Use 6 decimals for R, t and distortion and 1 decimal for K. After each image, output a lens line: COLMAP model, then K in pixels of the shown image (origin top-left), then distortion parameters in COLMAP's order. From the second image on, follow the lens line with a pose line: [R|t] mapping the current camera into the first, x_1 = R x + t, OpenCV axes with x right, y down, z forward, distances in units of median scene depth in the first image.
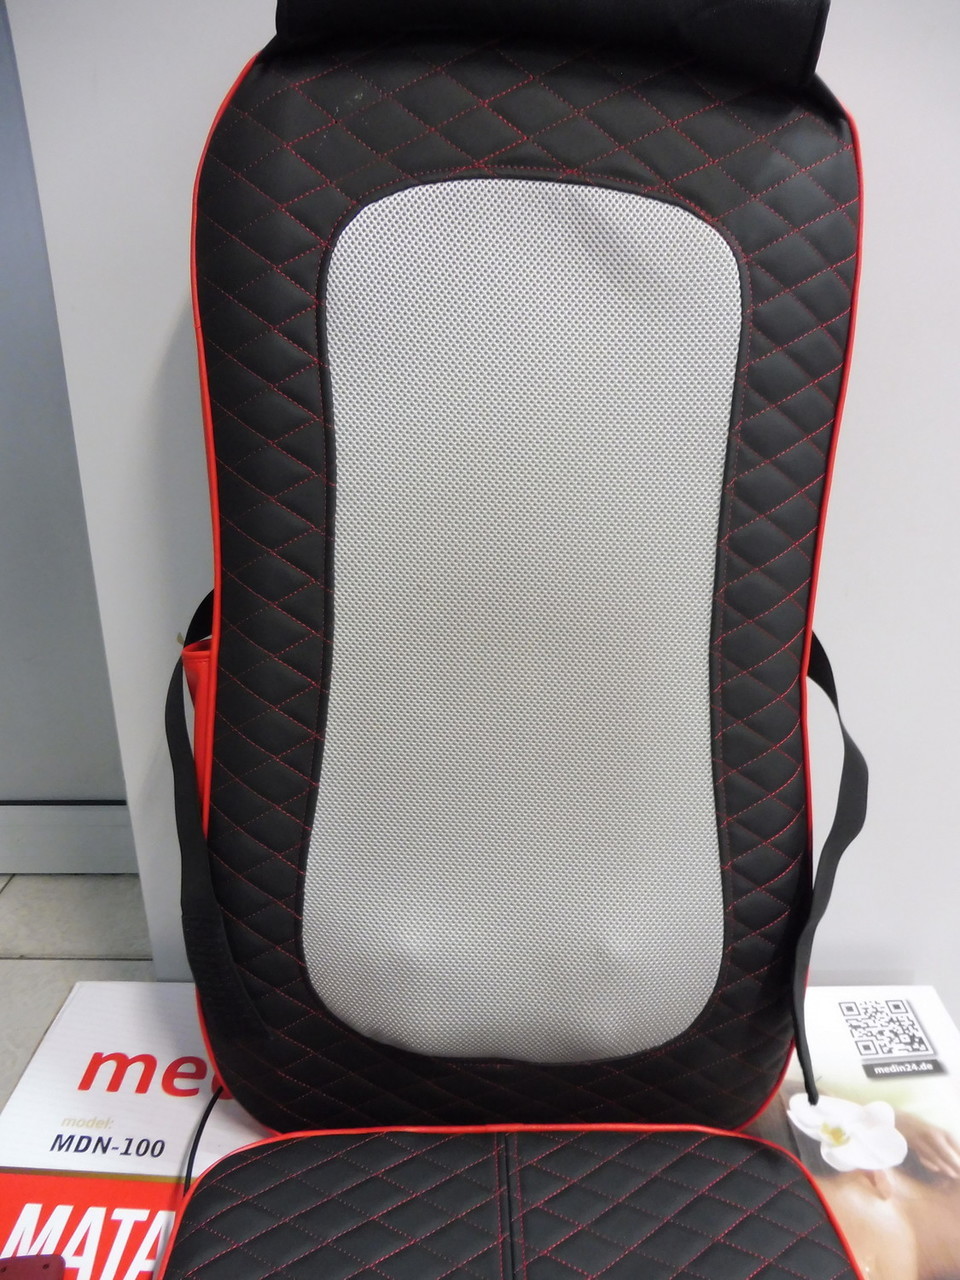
lens RADIAL K [[812.2, 0, 480.0], [0, 812.2, 640.0], [0, 0, 1]] dist [-0.000057, 0.046155]
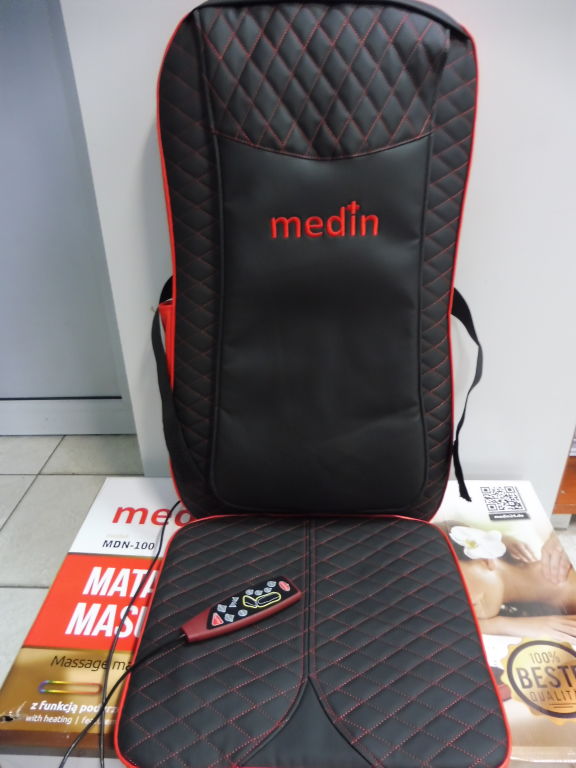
lens RADIAL K [[487.3, 0, 288.0], [0, 487.3, 384.0], [0, 0, 1]] dist [-0.000057, 0.046155]
pose [[0.998363, 0.010675, -0.056198, 0.032088], [-0.003243, 0.991415, 0.130712, 0.038231], [0.057111, -0.130316, 0.989826, -0.198802]]
